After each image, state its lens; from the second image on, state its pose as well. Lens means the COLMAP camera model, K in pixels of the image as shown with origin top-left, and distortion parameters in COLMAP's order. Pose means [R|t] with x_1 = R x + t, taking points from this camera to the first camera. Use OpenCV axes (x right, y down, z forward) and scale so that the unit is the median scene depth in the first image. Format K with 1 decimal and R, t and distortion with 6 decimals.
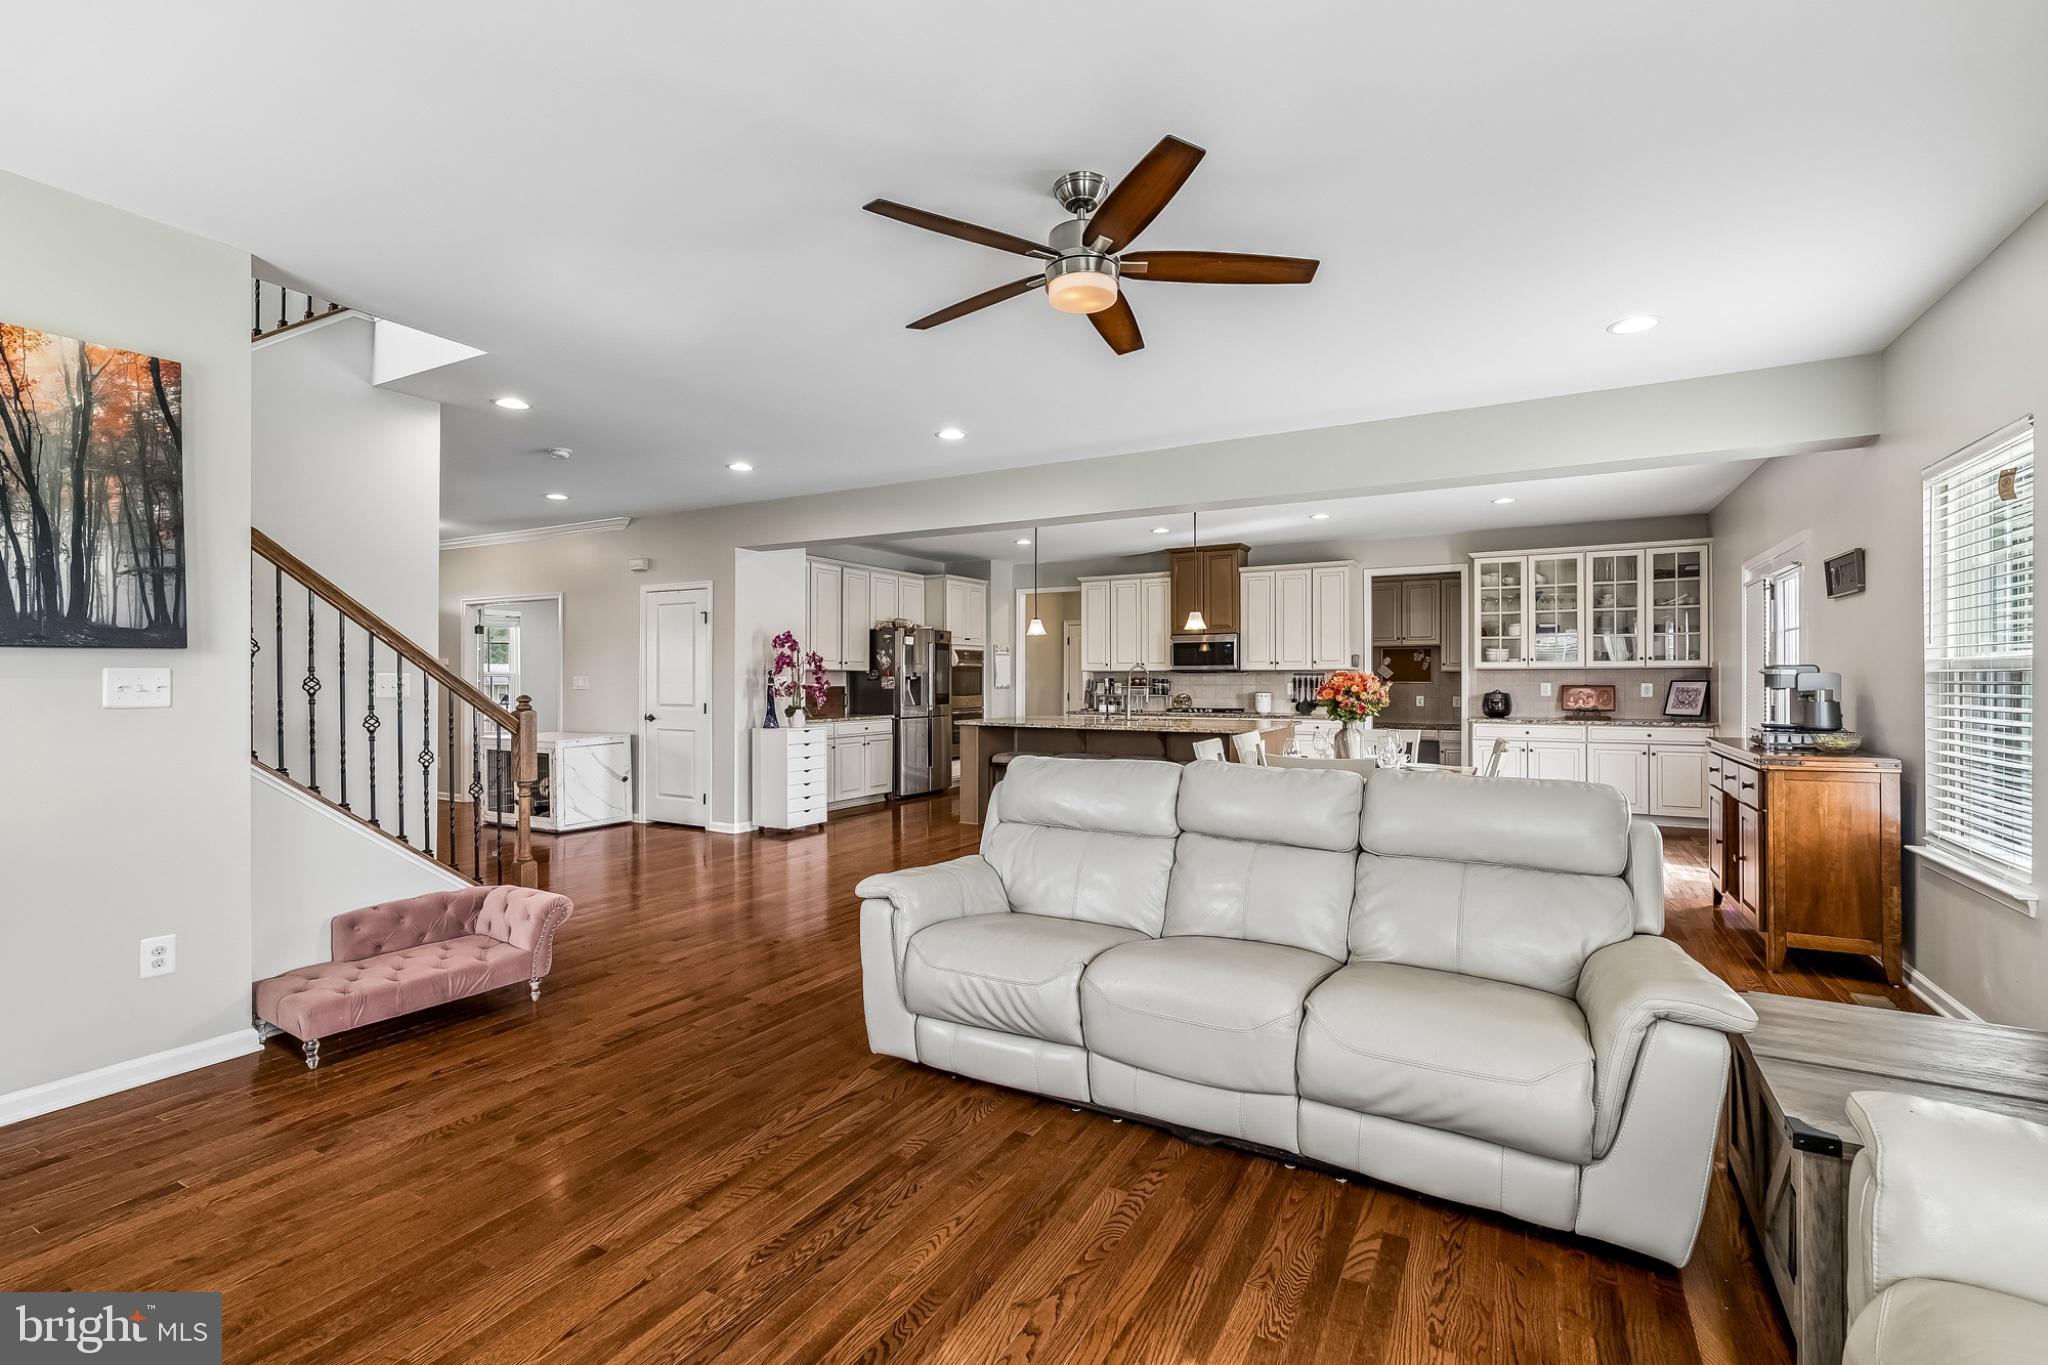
lens RADIAL K [[908.9, 0, 1023.8], [0, 908.9, 685.2], [0, 0, 1]] dist [-0.000108, 0.000046]
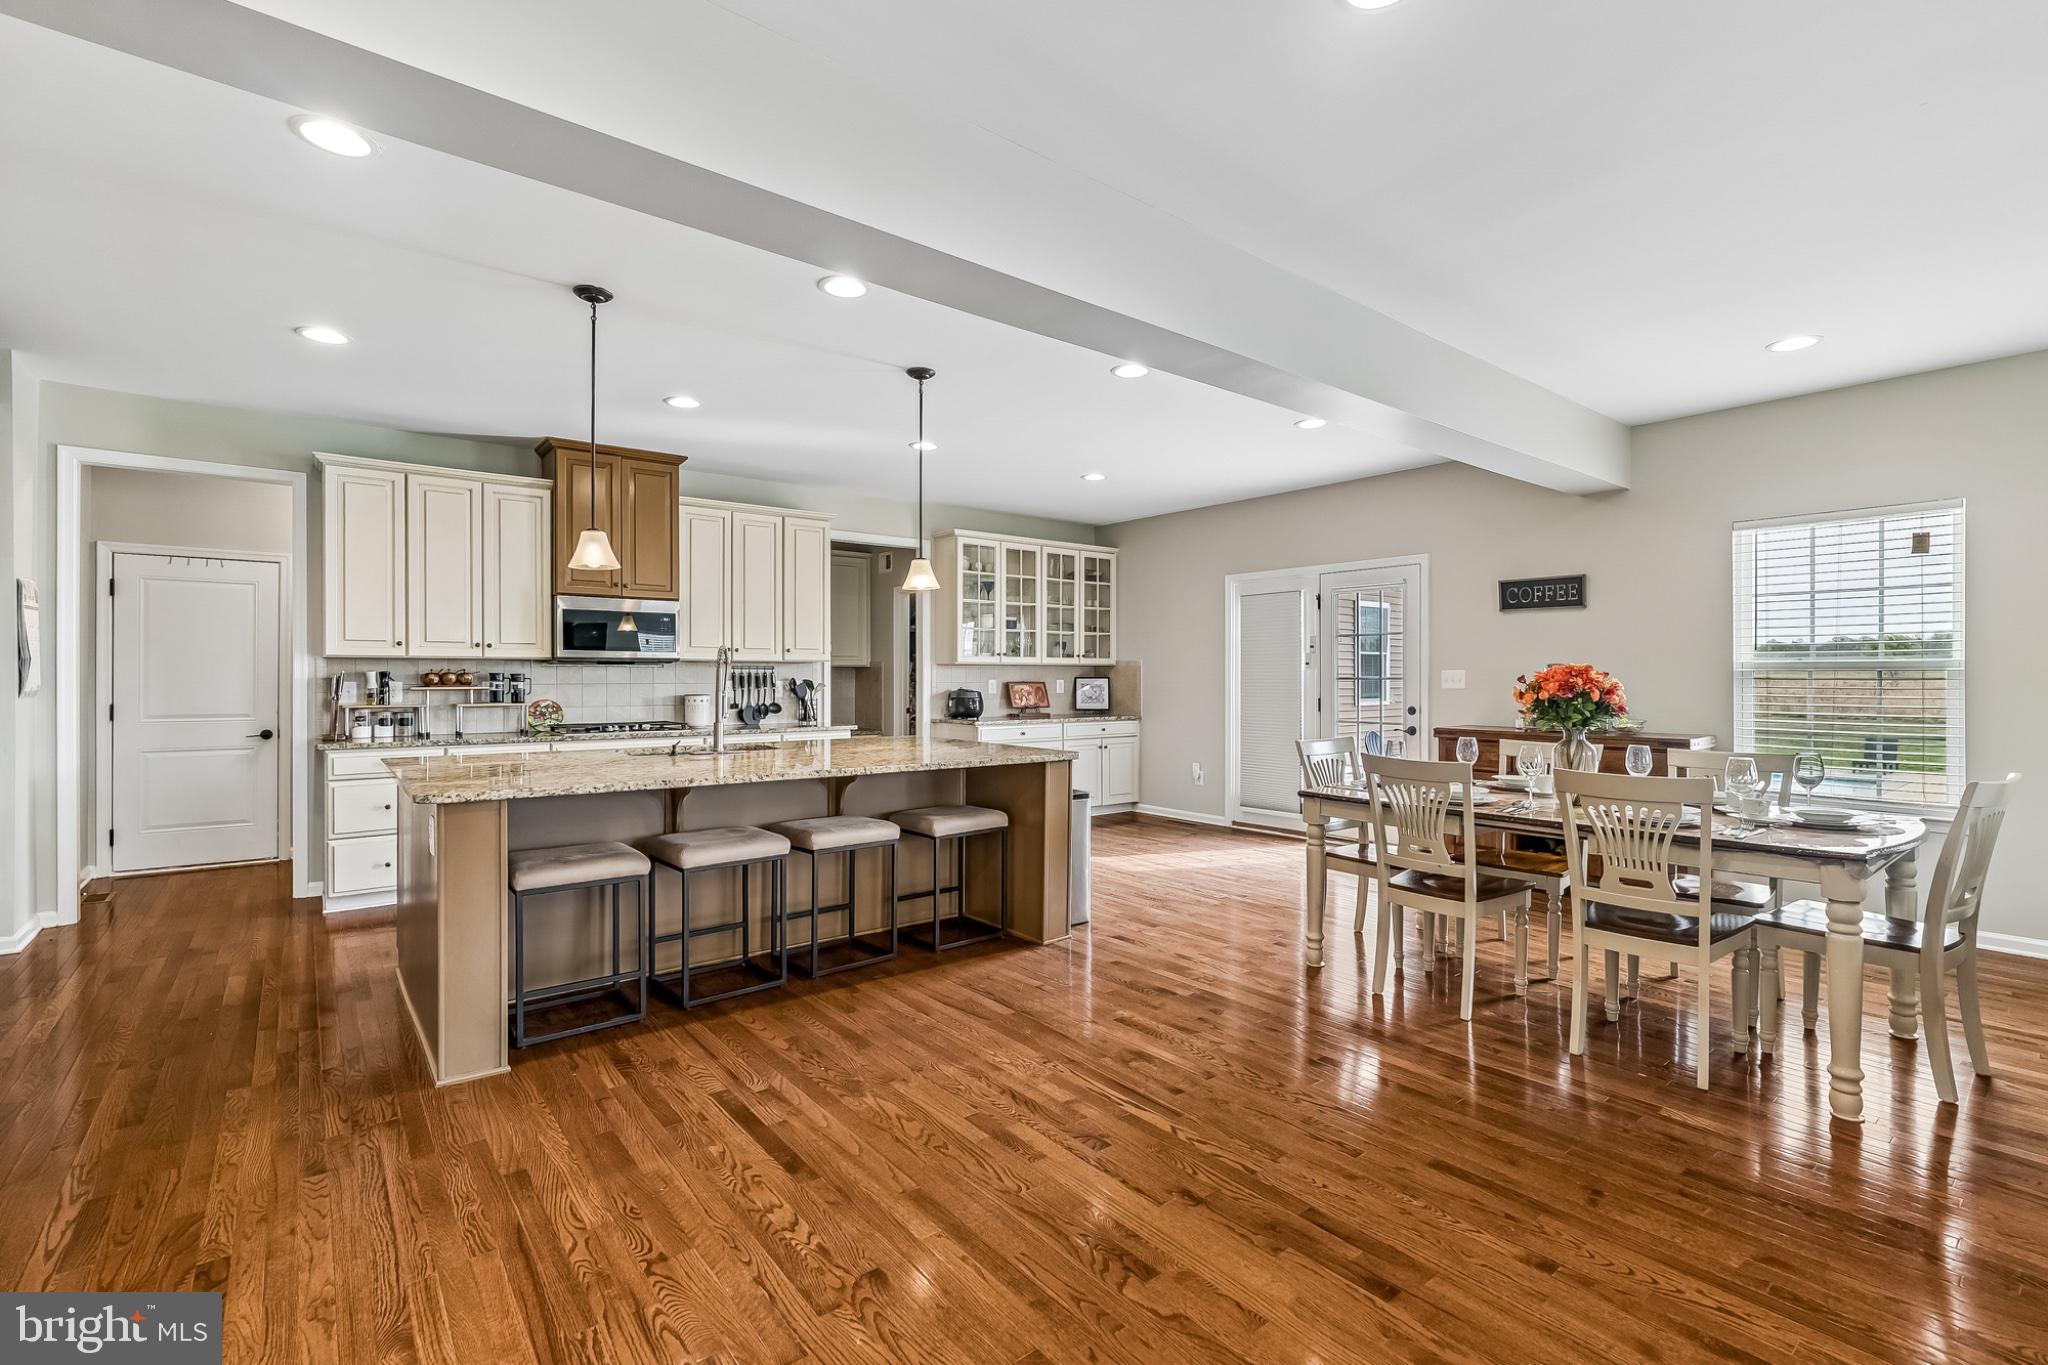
lens RADIAL K [[908.9, 0, 1023.8], [0, 908.9, 685.2], [0, 0, 1]] dist [-0.000108, 0.000046]
pose [[0.387368, -0.007144, 0.921898, -0.244578], [0.003322, 0.999974, 0.006353, -0.002407], [-0.921919, 0.000601, 0.387382, 0.540740]]
